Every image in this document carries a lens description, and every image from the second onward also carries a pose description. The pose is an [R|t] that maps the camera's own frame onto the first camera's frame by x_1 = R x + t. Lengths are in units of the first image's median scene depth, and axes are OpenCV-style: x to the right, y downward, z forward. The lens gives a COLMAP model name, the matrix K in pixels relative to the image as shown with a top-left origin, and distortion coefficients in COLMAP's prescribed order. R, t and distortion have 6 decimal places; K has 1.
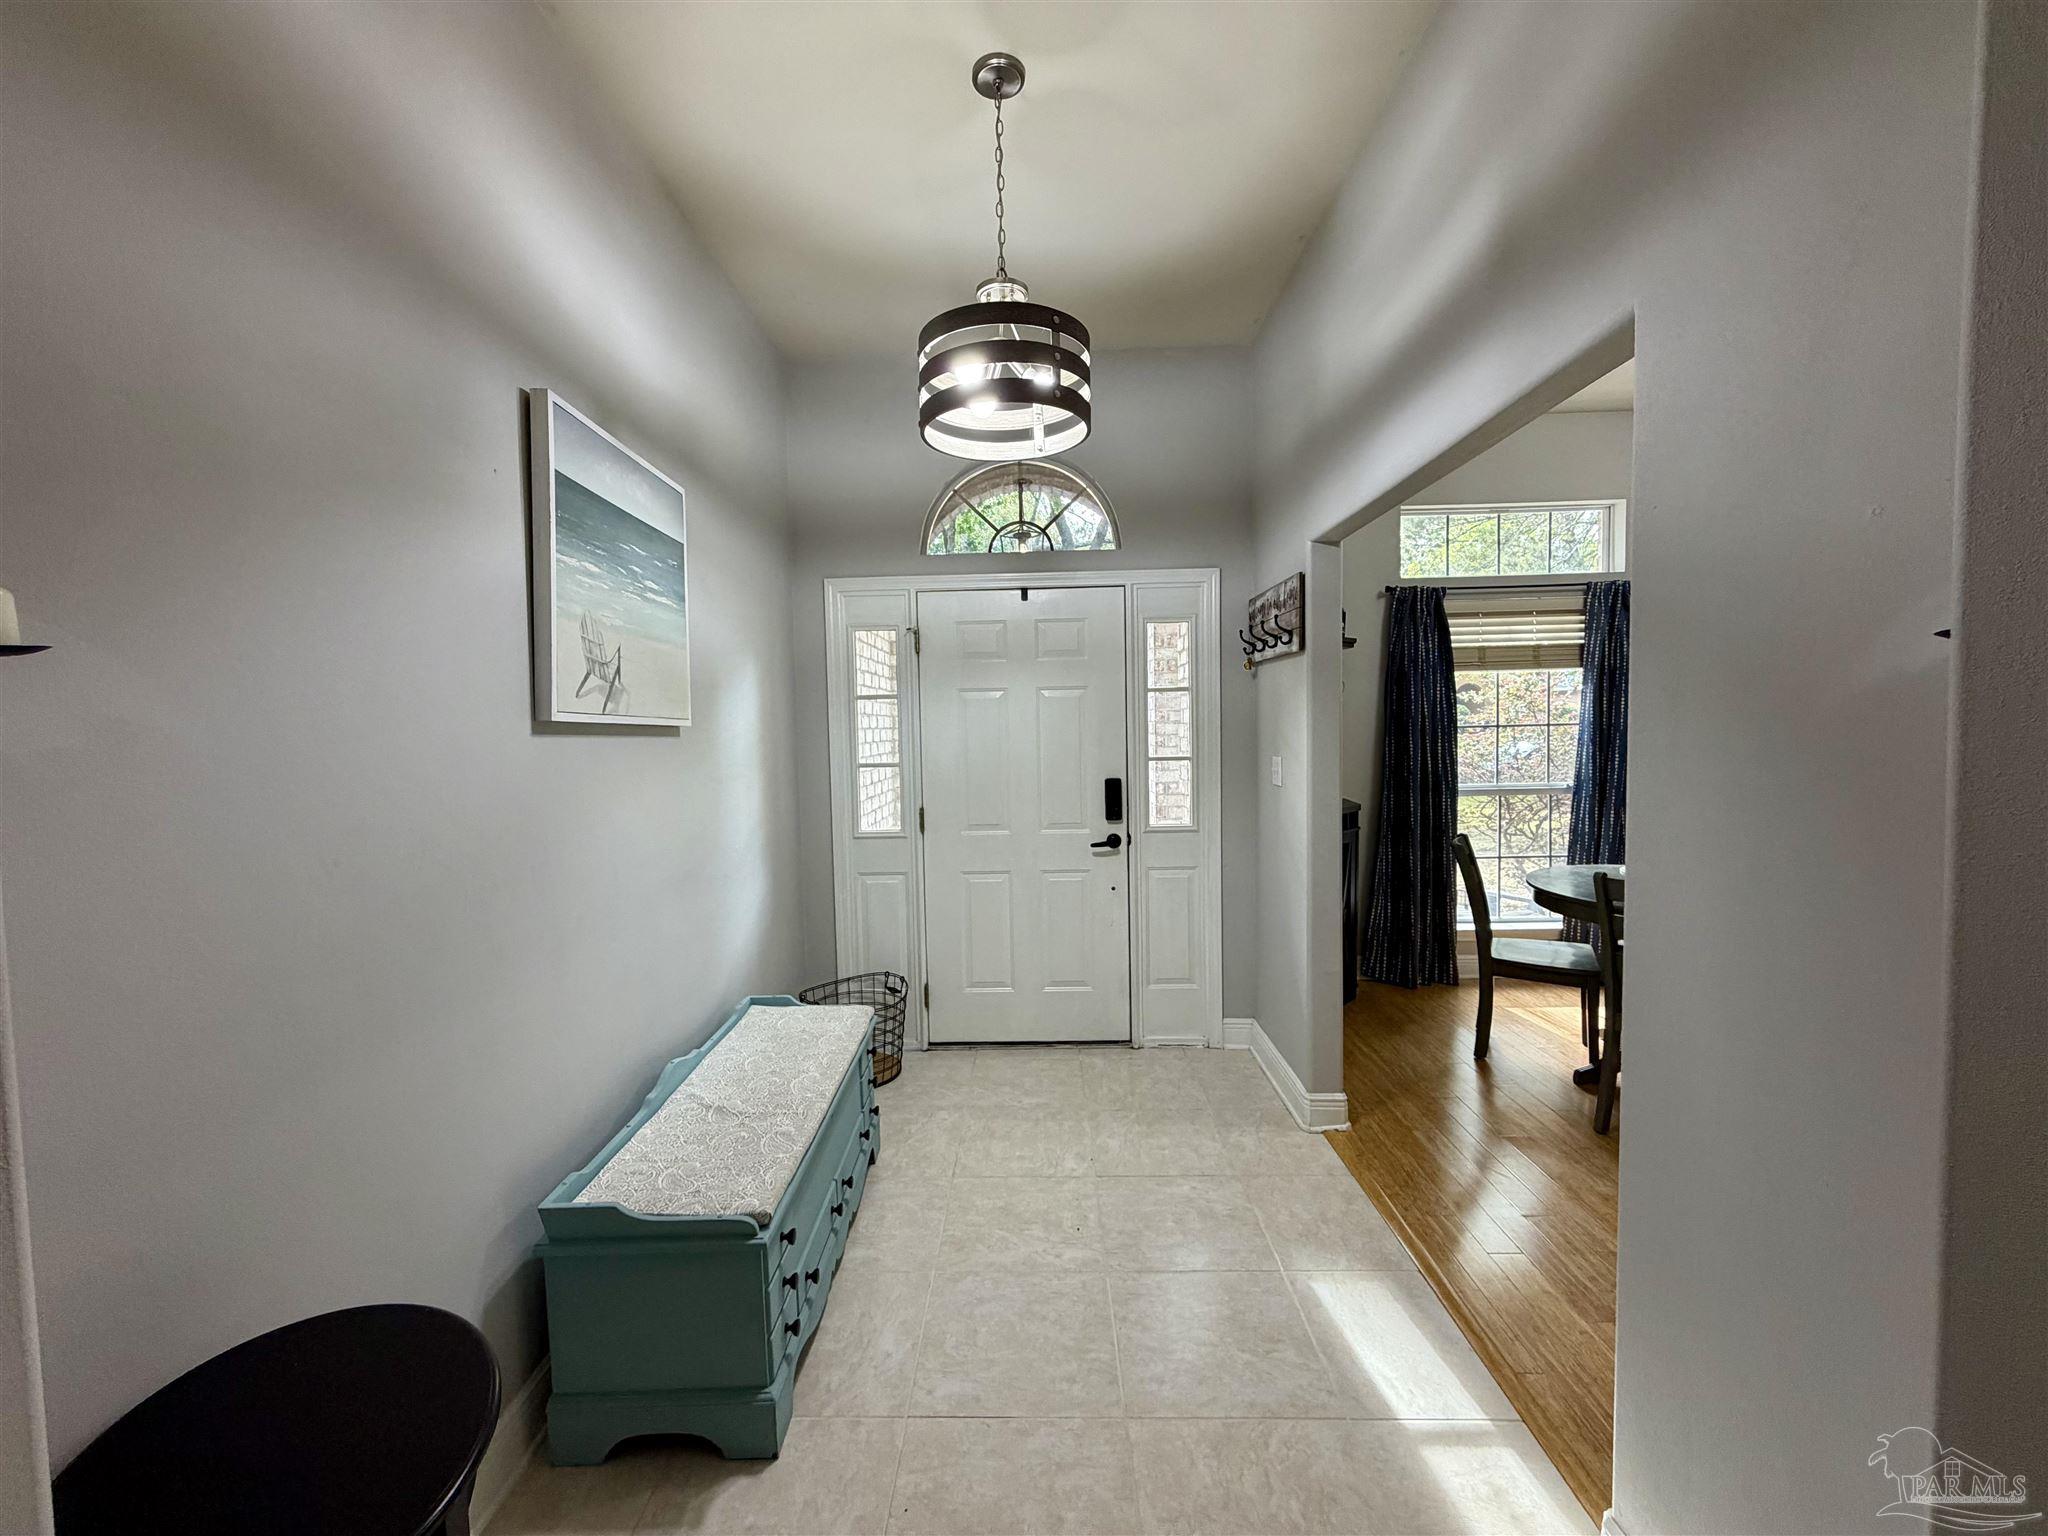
lens RADIAL K [[828.2, 0, 1022.5], [0, 828.2, 770.6], [0, 0, 1]] dist [-0.001865, -0.000173]
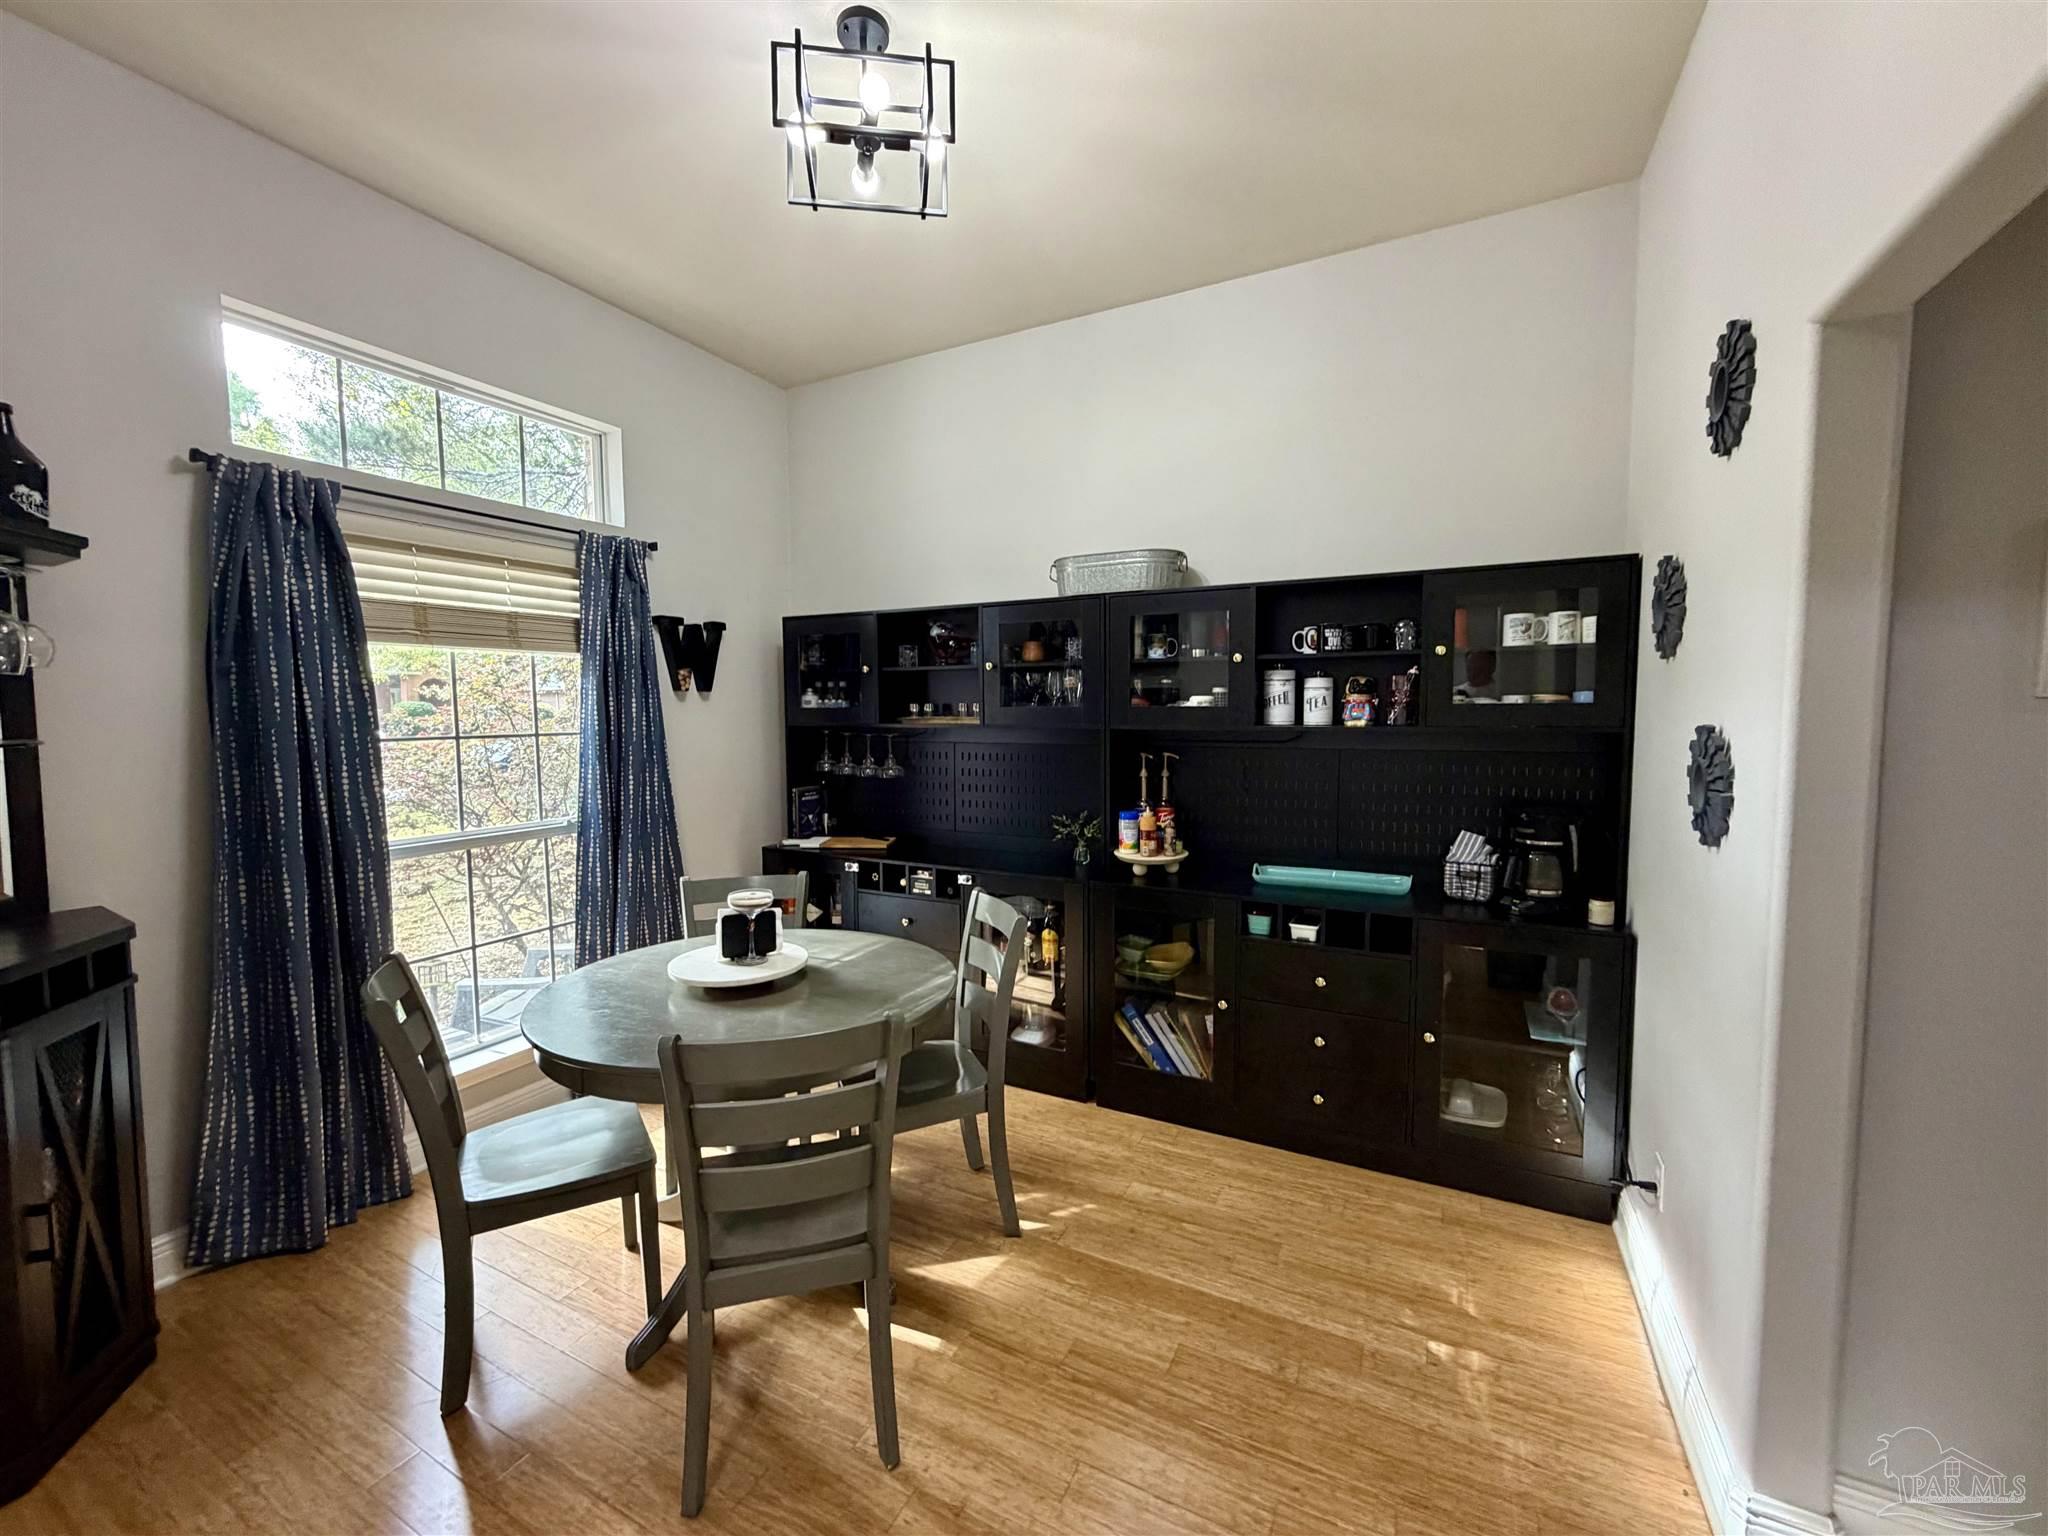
lens RADIAL K [[828.2, 0, 1022.5], [0, 828.2, 770.6], [0, 0, 1]] dist [-0.001865, -0.000173]
pose [[0.446955, -0.045216, 0.893413, 0.216690], [0.043815, 0.998630, 0.028621, -0.029479], [-0.893483, 0.026353, 0.448323, 0.358041]]
